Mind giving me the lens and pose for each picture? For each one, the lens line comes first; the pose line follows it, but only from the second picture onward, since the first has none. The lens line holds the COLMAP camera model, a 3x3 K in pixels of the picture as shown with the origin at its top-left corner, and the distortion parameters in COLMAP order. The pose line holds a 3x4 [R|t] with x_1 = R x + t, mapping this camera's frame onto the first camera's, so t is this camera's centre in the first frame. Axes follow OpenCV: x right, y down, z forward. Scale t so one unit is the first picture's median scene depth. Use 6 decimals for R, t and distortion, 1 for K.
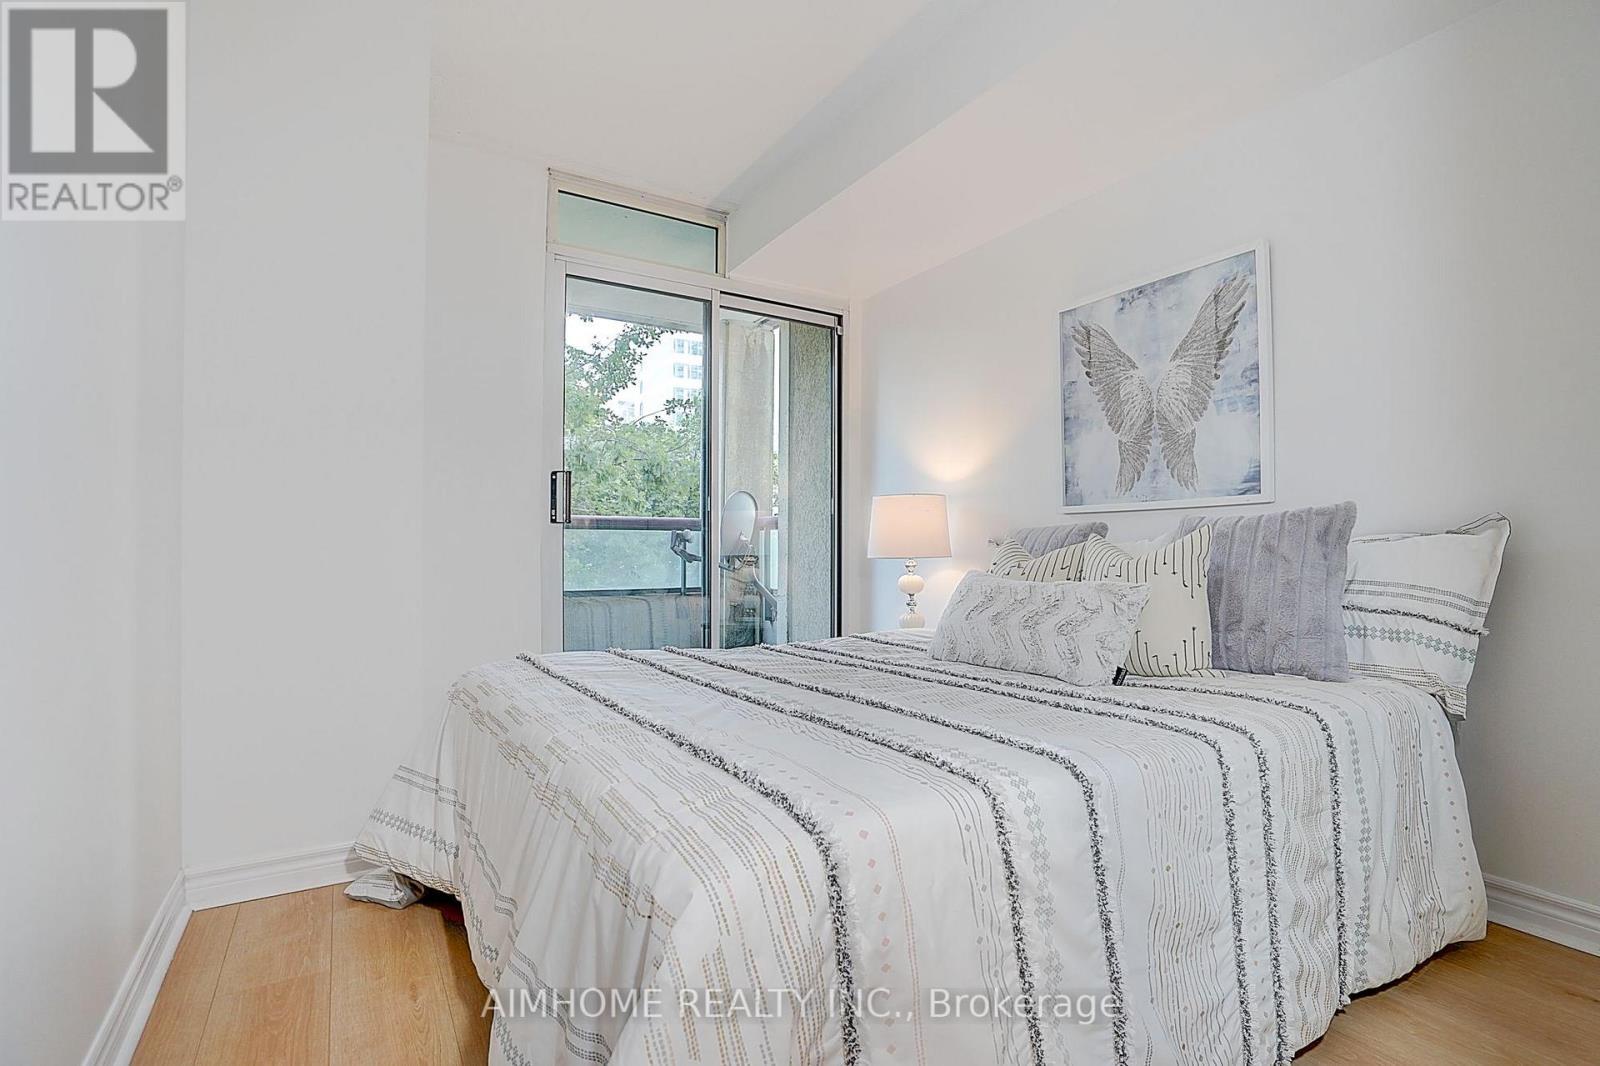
lens RADIAL K [[746.2, 0, 803.8], [0, 746.2, 538.7], [0, 0, 1]] dist [-0.061459, 0.024966]
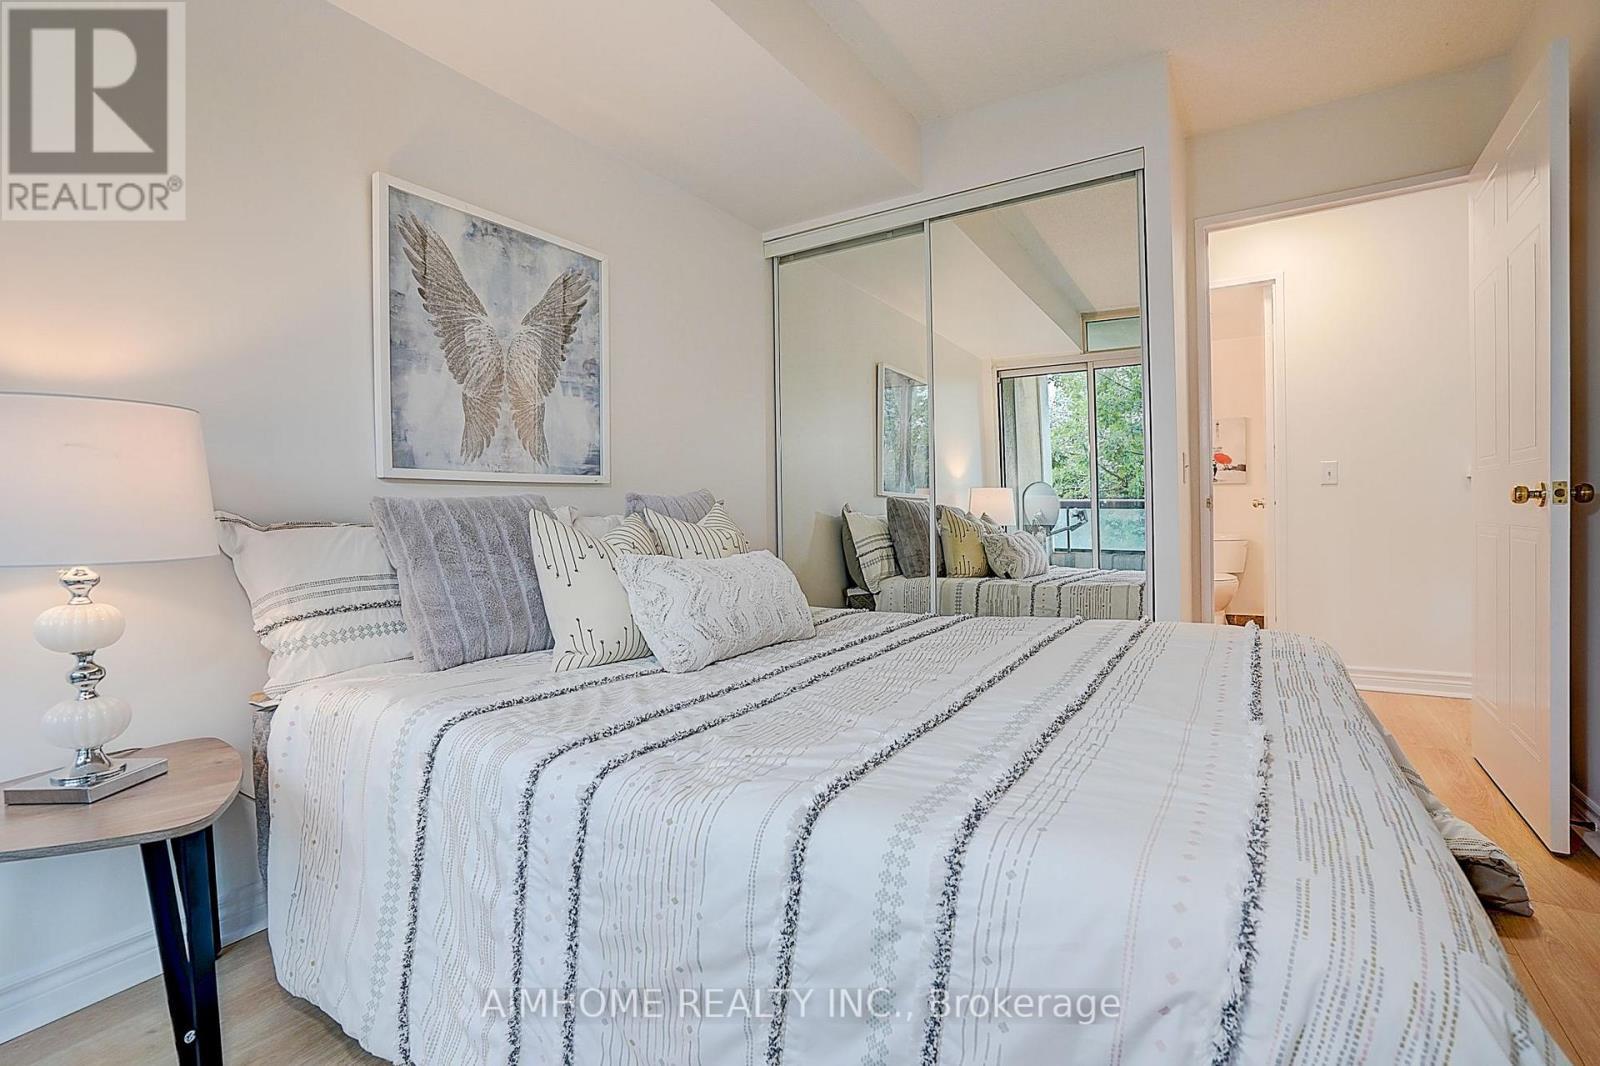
lens RADIAL K [[746.2, 0, 803.8], [0, 746.2, 538.7], [0, 0, 1]] dist [-0.061459, 0.024966]
pose [[-0.448110, -0.013033, 0.893883, -0.489076], [0.014278, 0.999662, 0.021733, 0.014857], [-0.893864, 0.022501, -0.447773, 1.084904]]
